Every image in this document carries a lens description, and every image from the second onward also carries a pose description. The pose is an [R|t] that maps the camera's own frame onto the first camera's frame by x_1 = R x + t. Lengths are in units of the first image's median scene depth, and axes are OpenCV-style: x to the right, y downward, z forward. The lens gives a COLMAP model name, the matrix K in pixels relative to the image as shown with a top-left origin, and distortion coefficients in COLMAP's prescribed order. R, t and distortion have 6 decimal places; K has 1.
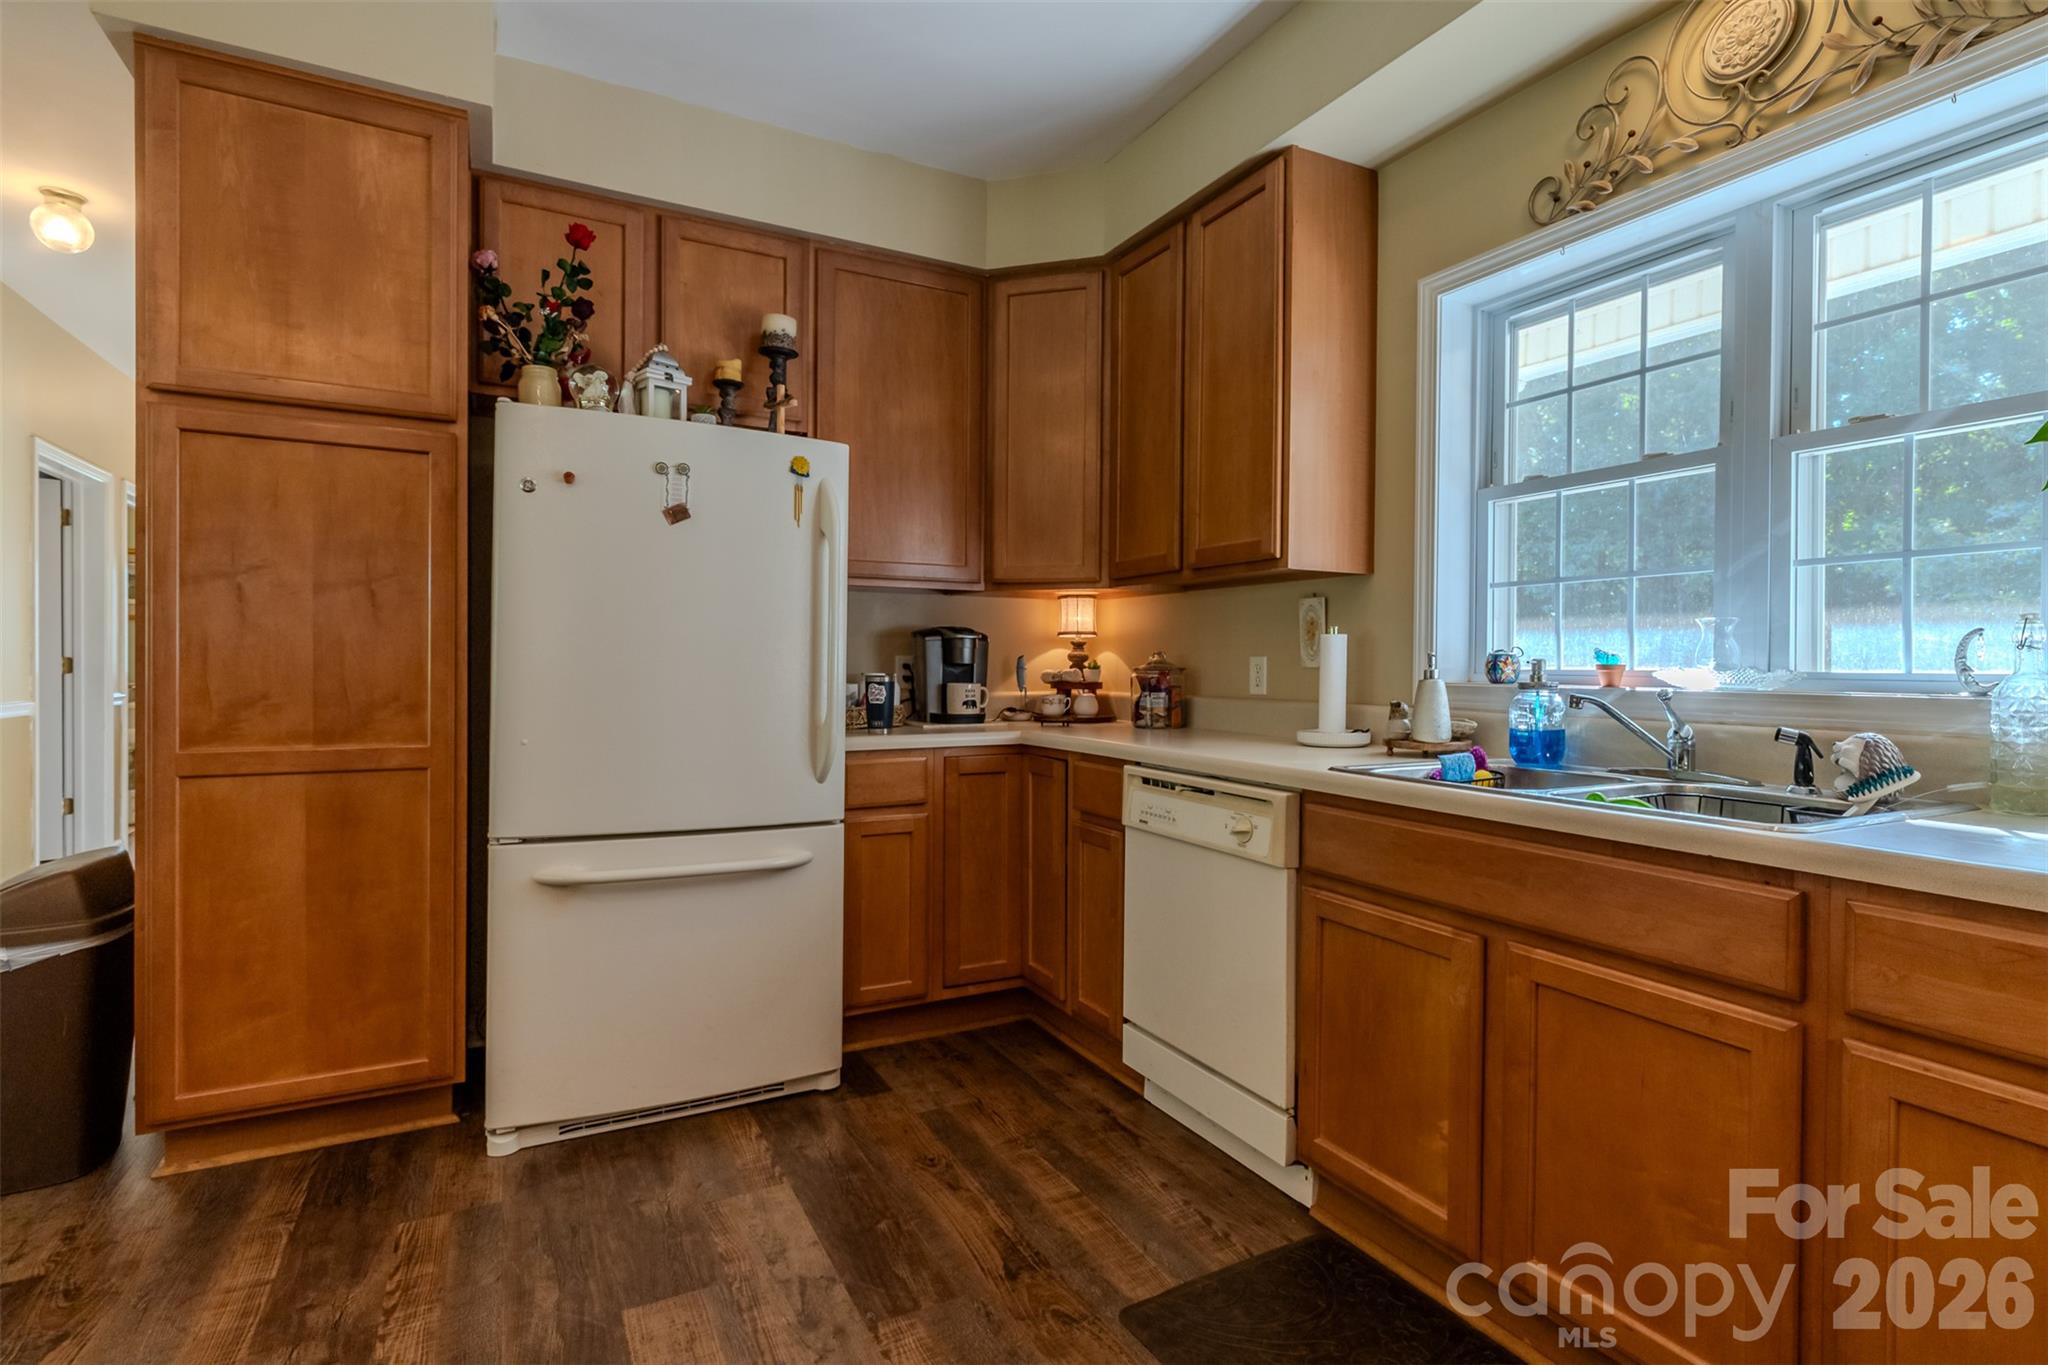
lens RADIAL K [[992.9, 0, 1036.9], [0, 992.9, 675.8], [0, 0, 1]] dist [0.000610, -0.000534]
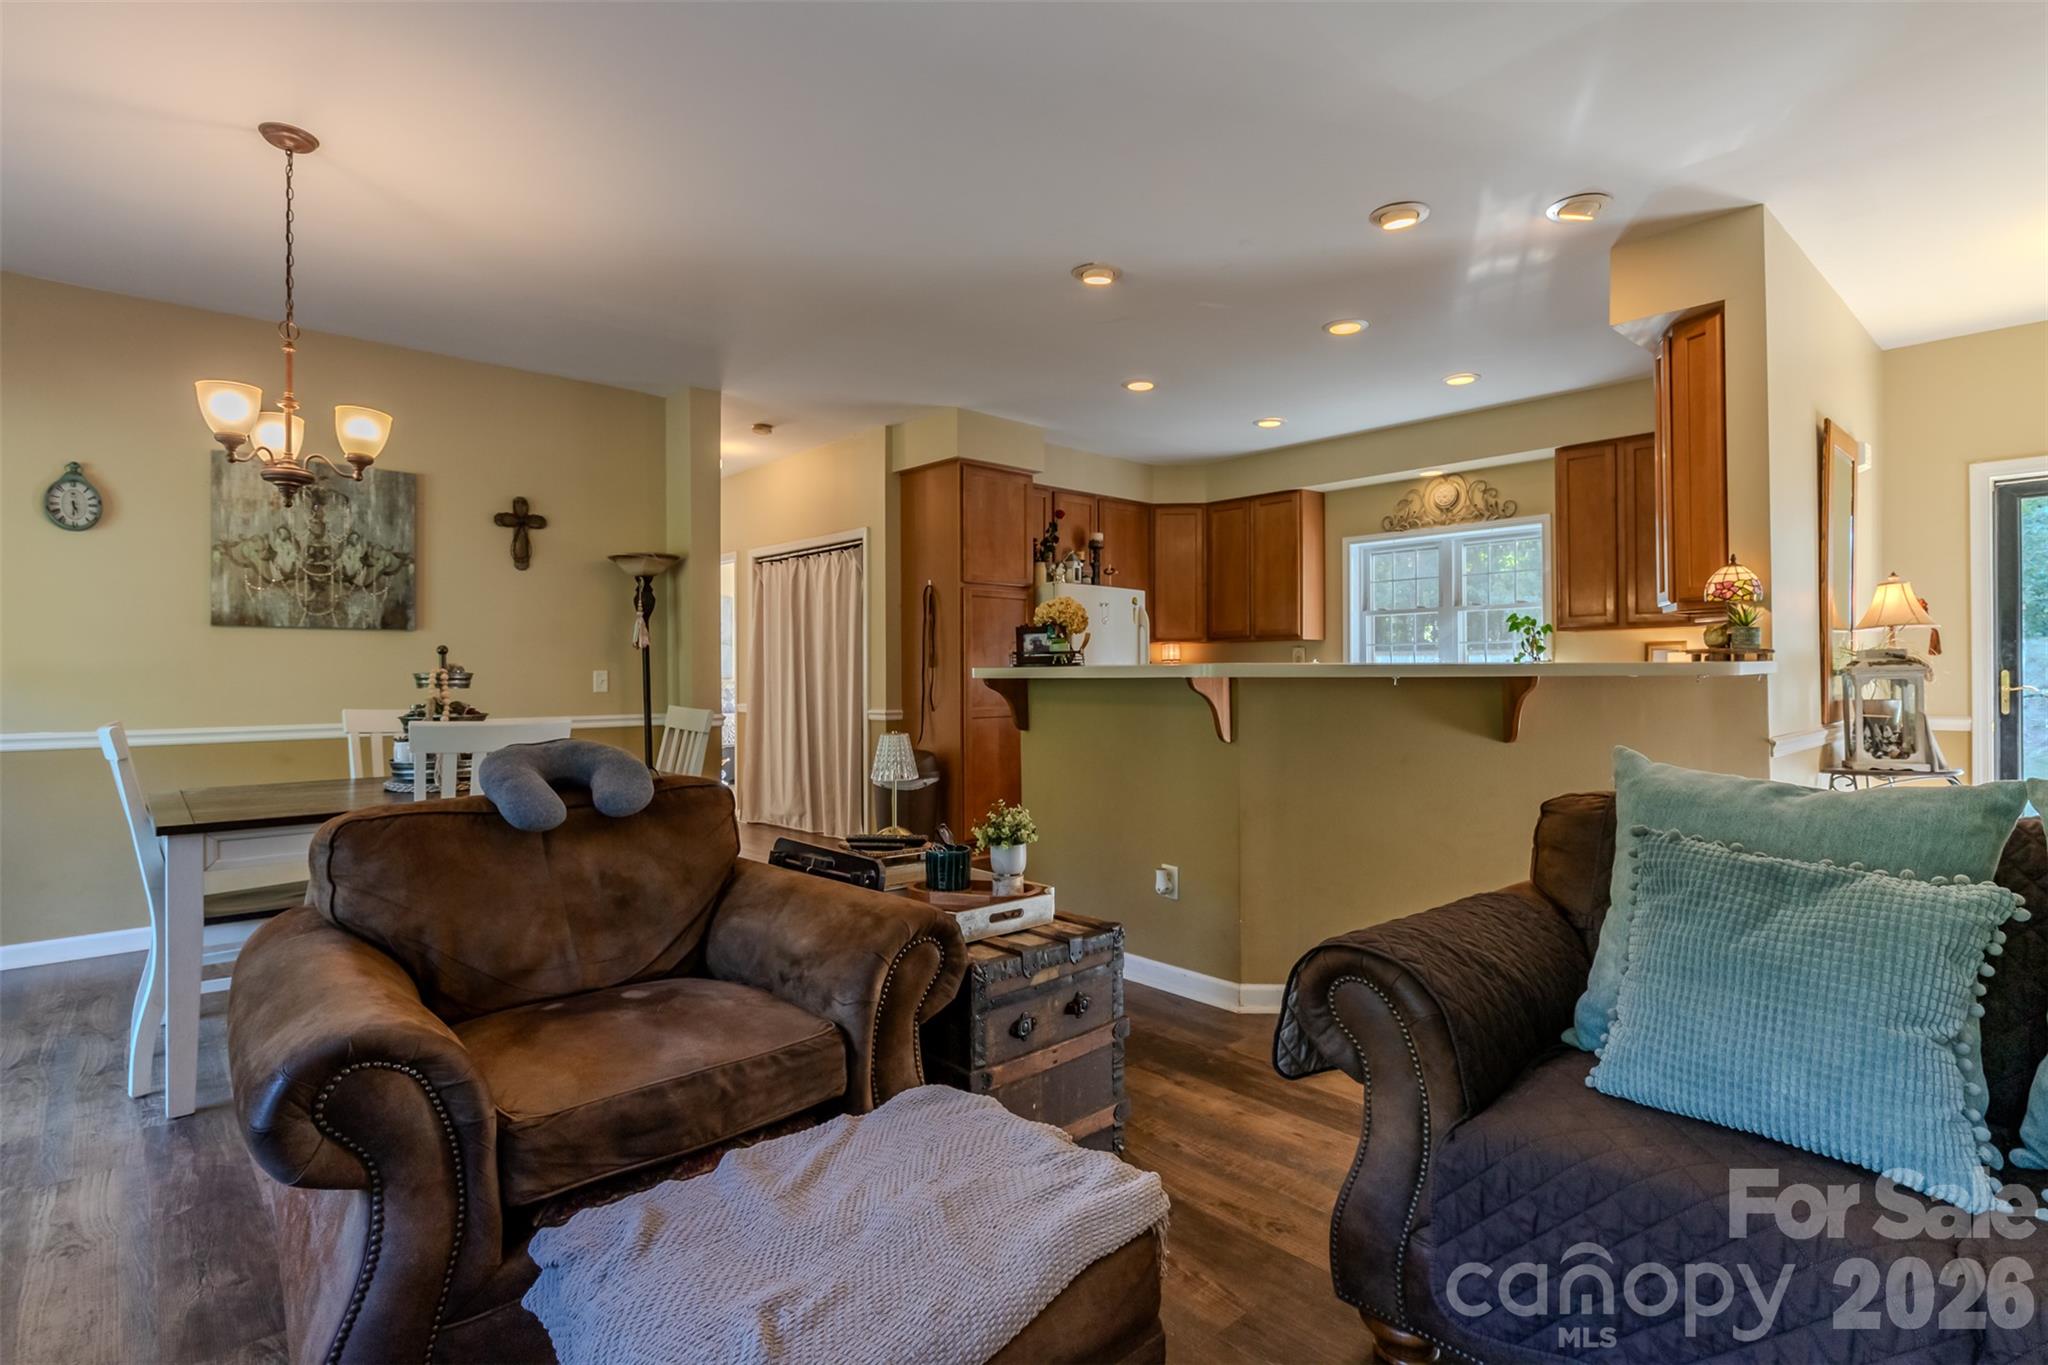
lens RADIAL K [[992.9, 0, 1021.8], [0, 992.9, 671.6], [0, 0, 1]] dist [0.000610, -0.000534]
pose [[0.969193, -0.011026, 0.246054, -1.215813], [0.013537, 0.999872, -0.008518, -0.003090], [-0.245929, 0.011587, 0.969219, -1.535010]]
